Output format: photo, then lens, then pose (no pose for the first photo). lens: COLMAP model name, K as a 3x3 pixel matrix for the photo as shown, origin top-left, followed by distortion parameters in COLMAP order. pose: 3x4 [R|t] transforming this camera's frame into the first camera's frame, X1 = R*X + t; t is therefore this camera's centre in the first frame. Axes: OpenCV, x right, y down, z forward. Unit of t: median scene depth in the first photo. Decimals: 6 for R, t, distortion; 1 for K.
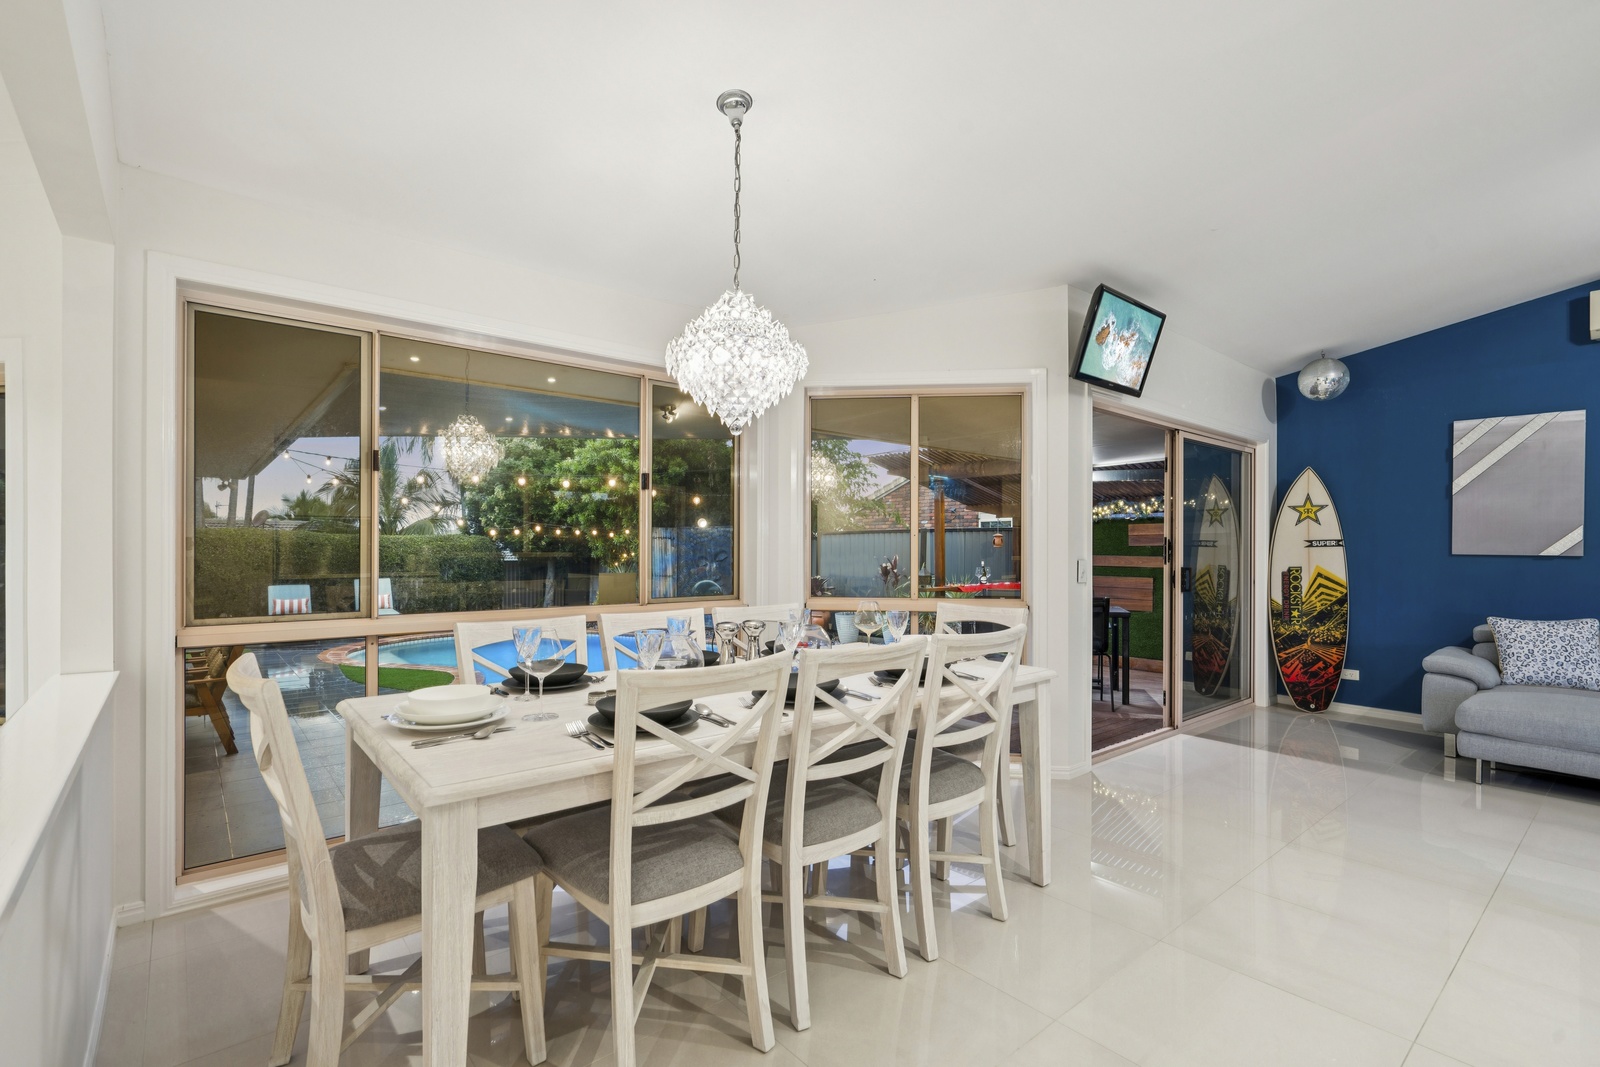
lens RADIAL K [[728.5, 0, 797.4], [0, 728.5, 541.2], [0, 0, 1]] dist [0.001326, -0.000902]
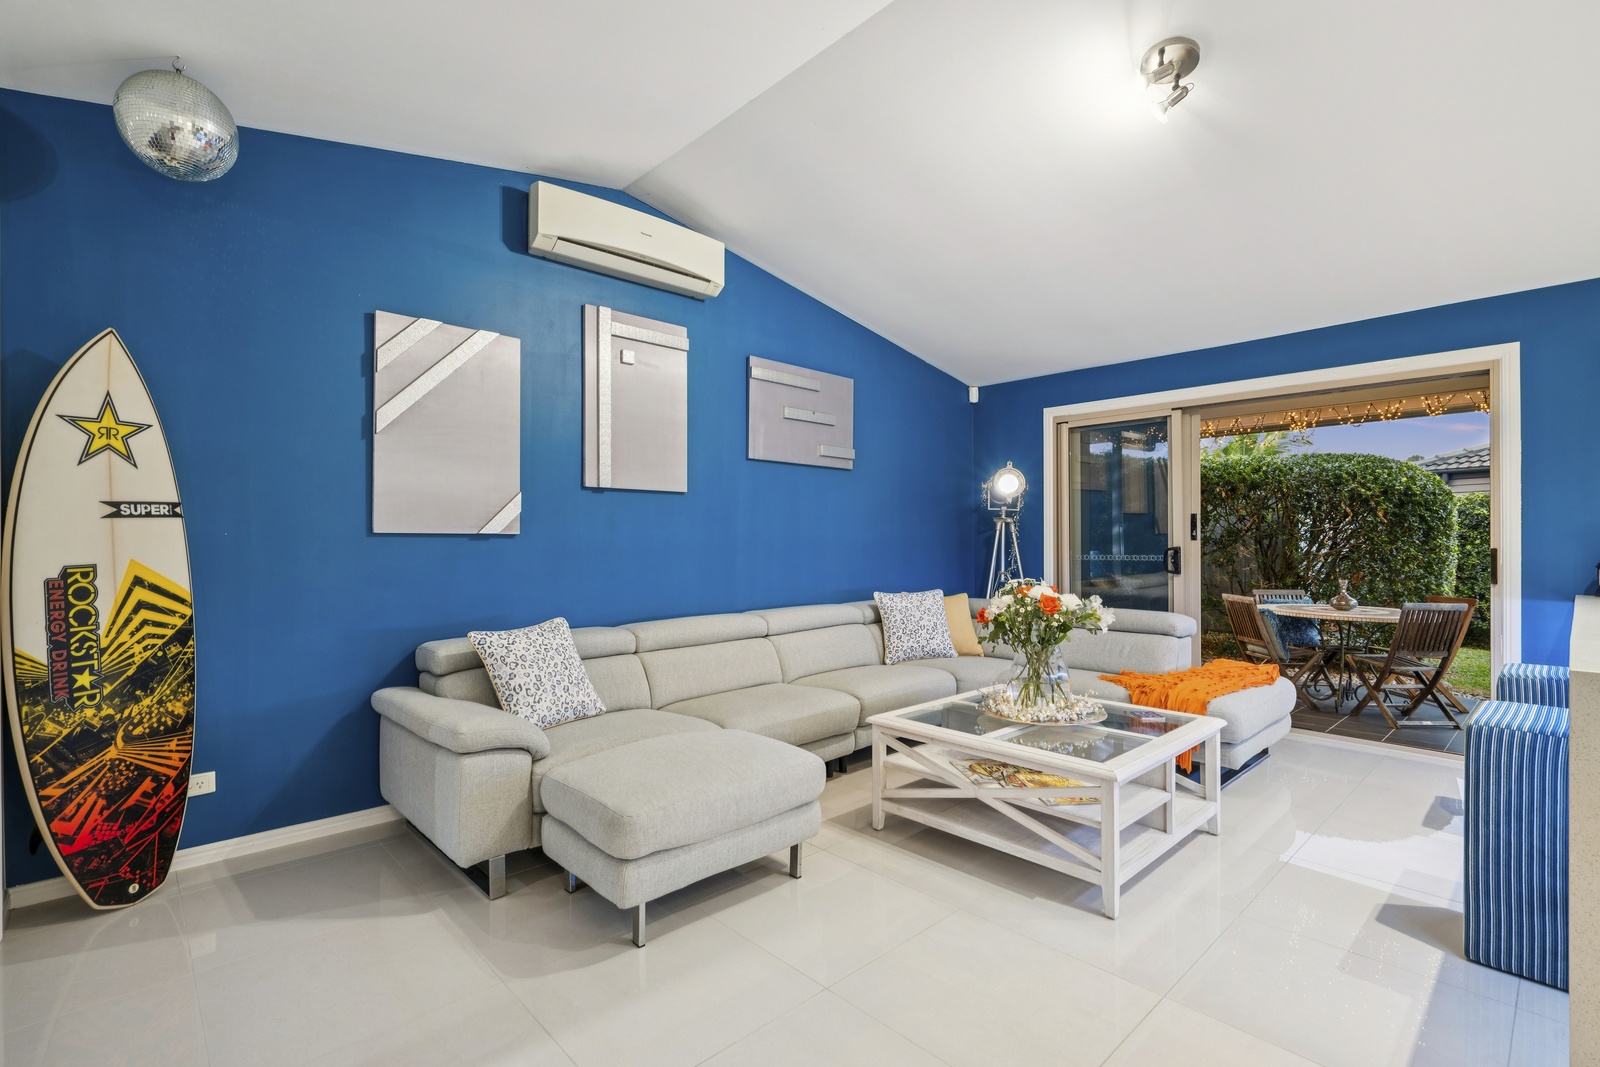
lens RADIAL K [[728.5, 0, 788.3], [0, 728.5, 543.4], [0, 0, 1]] dist [0.001326, -0.000902]
pose [[-0.046267, -0.013826, 0.998833, 0.261114], [-0.010913, 0.999852, 0.013335, 0.013283], [-0.998870, -0.010283, -0.046411, 0.632061]]
